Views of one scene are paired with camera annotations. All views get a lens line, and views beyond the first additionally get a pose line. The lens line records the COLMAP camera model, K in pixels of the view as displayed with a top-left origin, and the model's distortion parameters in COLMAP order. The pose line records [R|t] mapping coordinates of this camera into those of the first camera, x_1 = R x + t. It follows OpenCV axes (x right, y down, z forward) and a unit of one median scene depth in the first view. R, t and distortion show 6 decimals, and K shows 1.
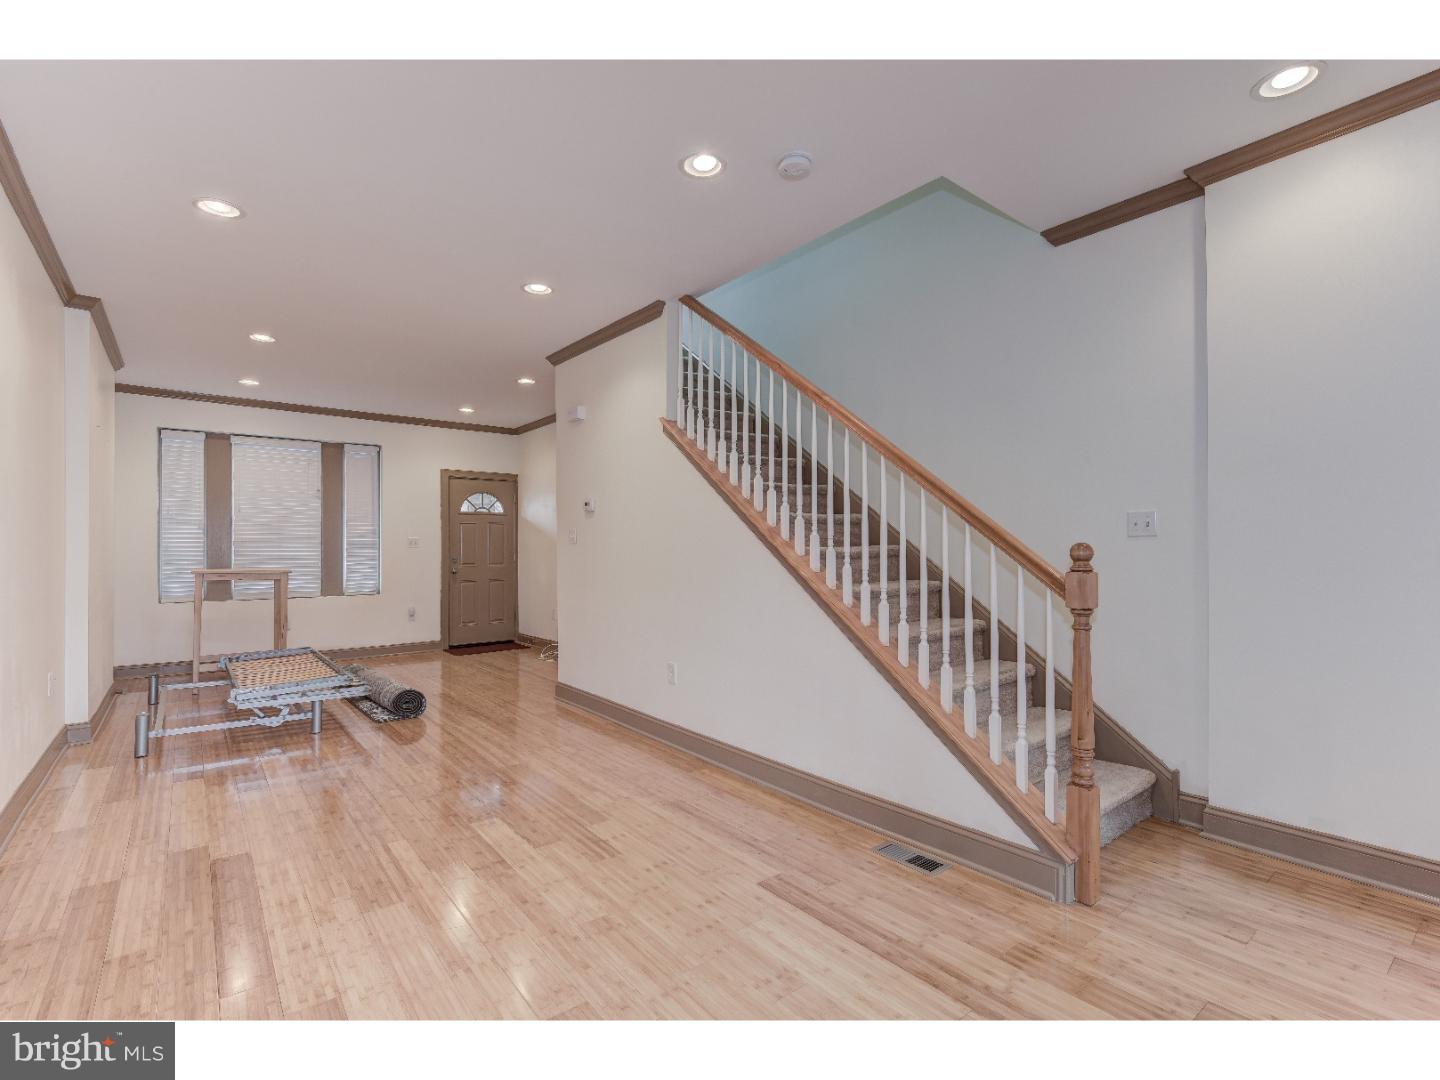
lens RADIAL K [[680.1, 0, 720.0], [0, 680.1, 540.0], [0, 0, 1]] dist [-0.000852, -0.000350]
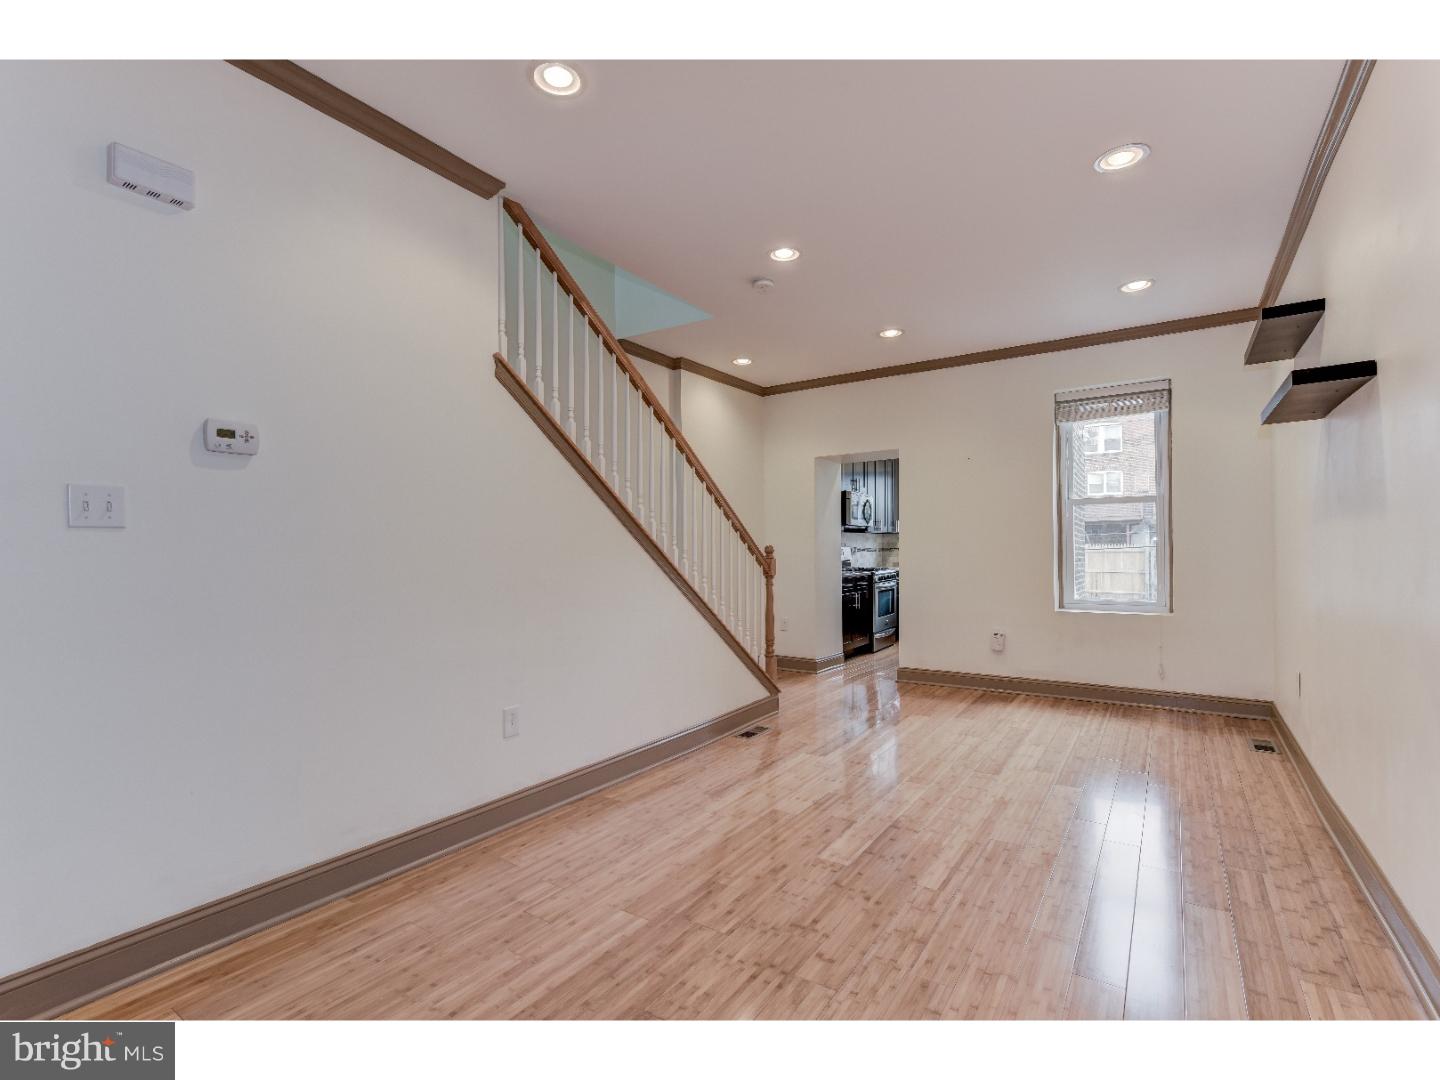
lens RADIAL K [[680.1, 0, 720.0], [0, 680.1, 540.0], [0, 0, 1]] dist [-0.000852, -0.000350]
pose [[-0.315573, 0.017834, 0.948734, -0.731519], [-0.005220, 0.999776, -0.020530, 0.018614], [-0.948887, -0.011431, -0.315409, 0.920027]]
